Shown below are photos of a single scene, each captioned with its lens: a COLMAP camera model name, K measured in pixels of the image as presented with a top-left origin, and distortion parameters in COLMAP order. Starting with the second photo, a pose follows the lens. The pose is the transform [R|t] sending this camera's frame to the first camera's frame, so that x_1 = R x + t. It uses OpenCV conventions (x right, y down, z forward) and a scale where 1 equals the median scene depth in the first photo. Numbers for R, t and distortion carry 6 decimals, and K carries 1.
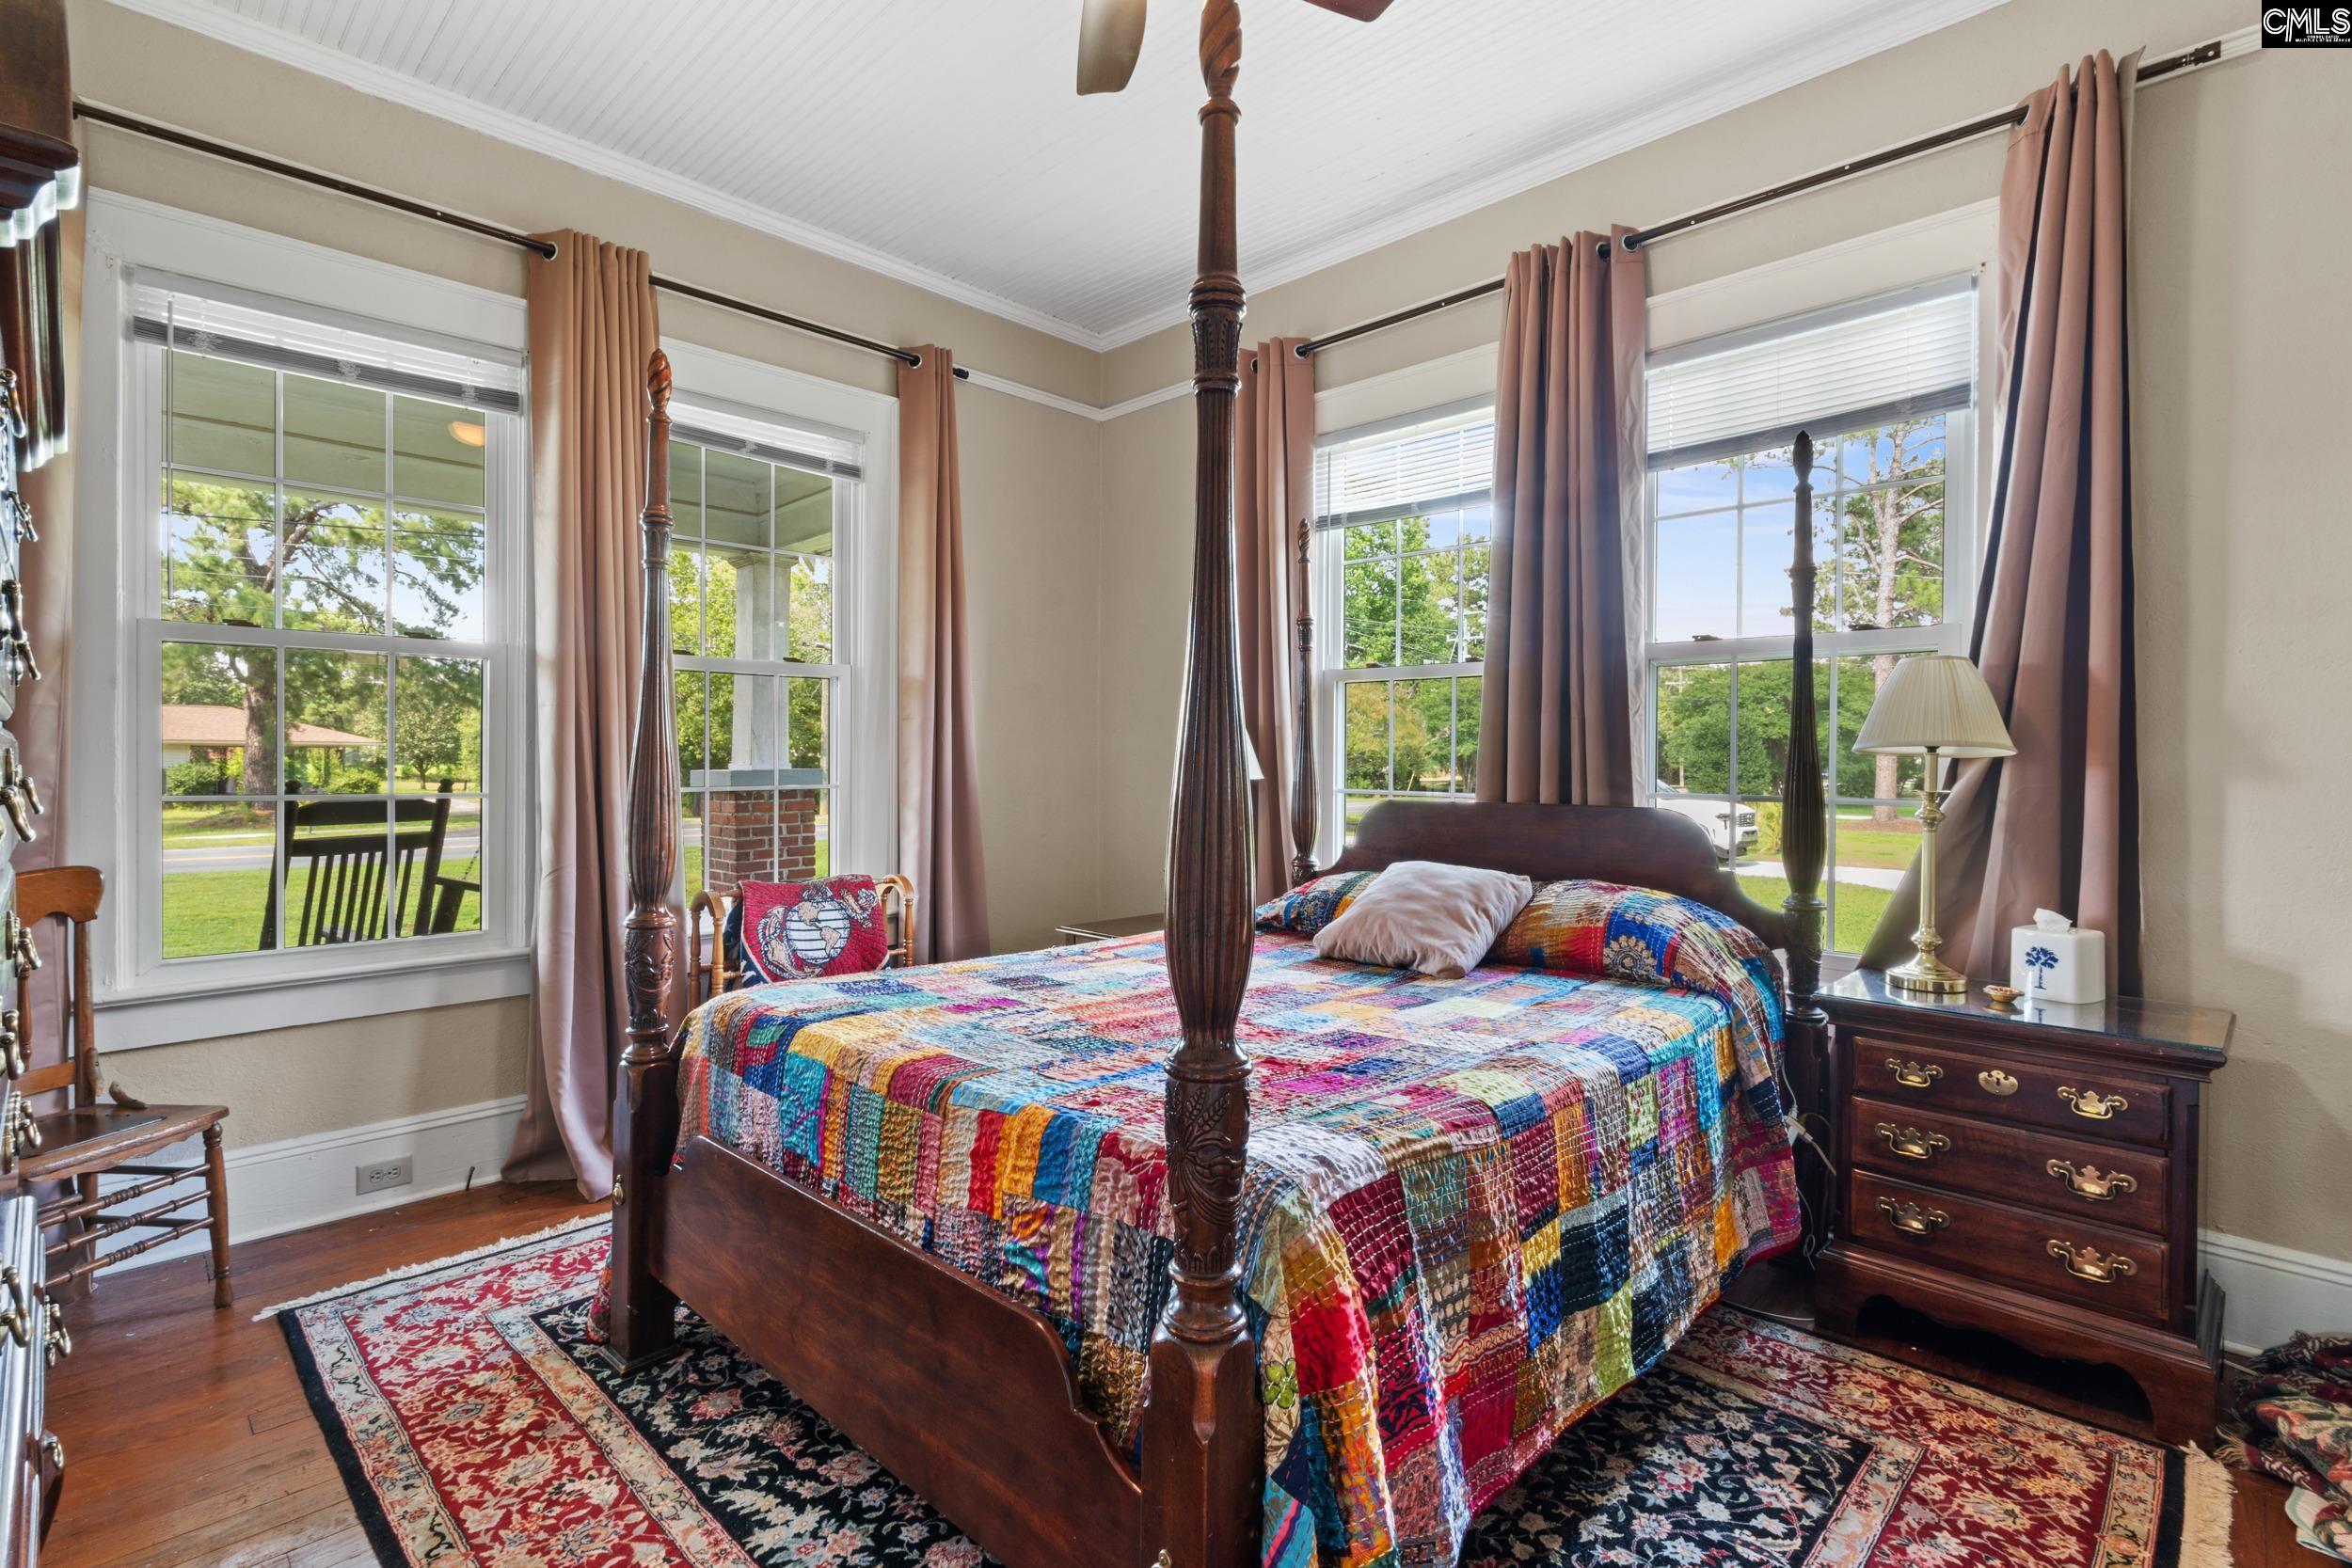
lens RADIAL K [[1088.3, 0, 1161.5], [0, 1088.3, 777.5], [0, 0, 1]] dist [-0.003914, -0.000307]
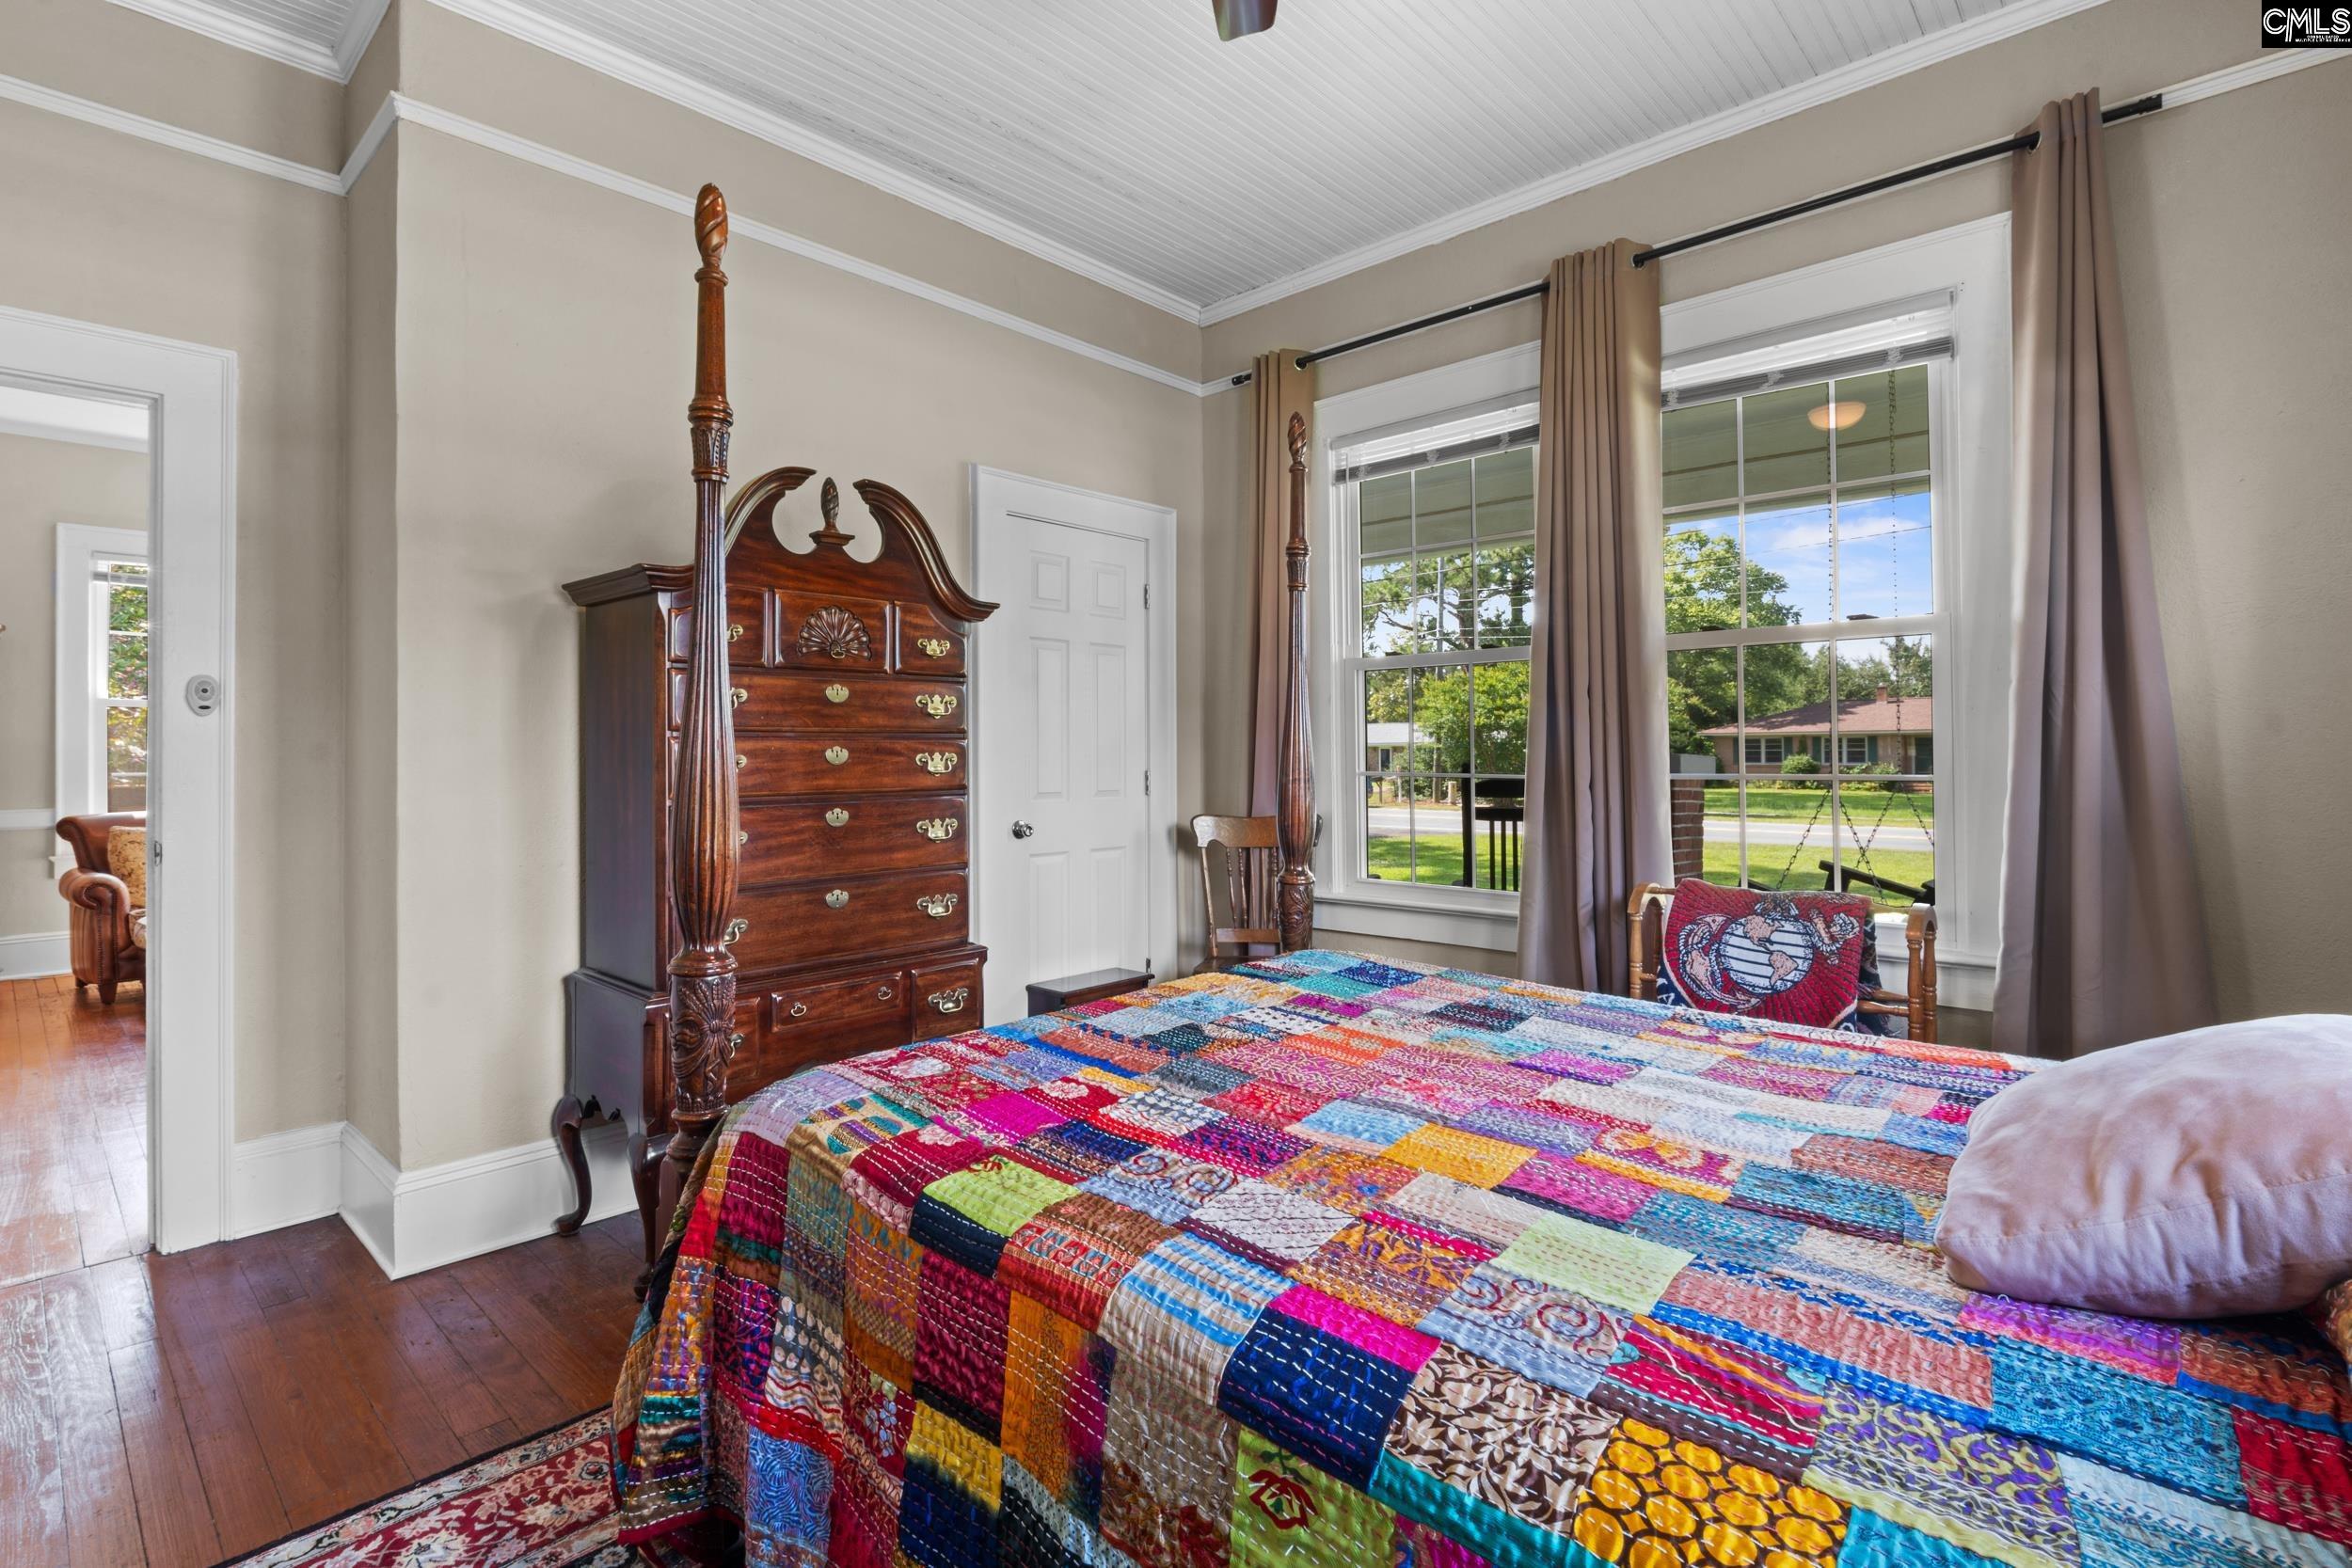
lens RADIAL K [[1092.7, 0, 1156.5], [0, 1092.7, 751.5], [0, 0, 1]] dist [-0.009630, 0.000054]
pose [[0.021152, -0.003157, -0.999771, 0.498768], [-0.014020, 0.999896, -0.003454, -0.000788], [0.999678, 0.014090, 0.021105, 0.537908]]
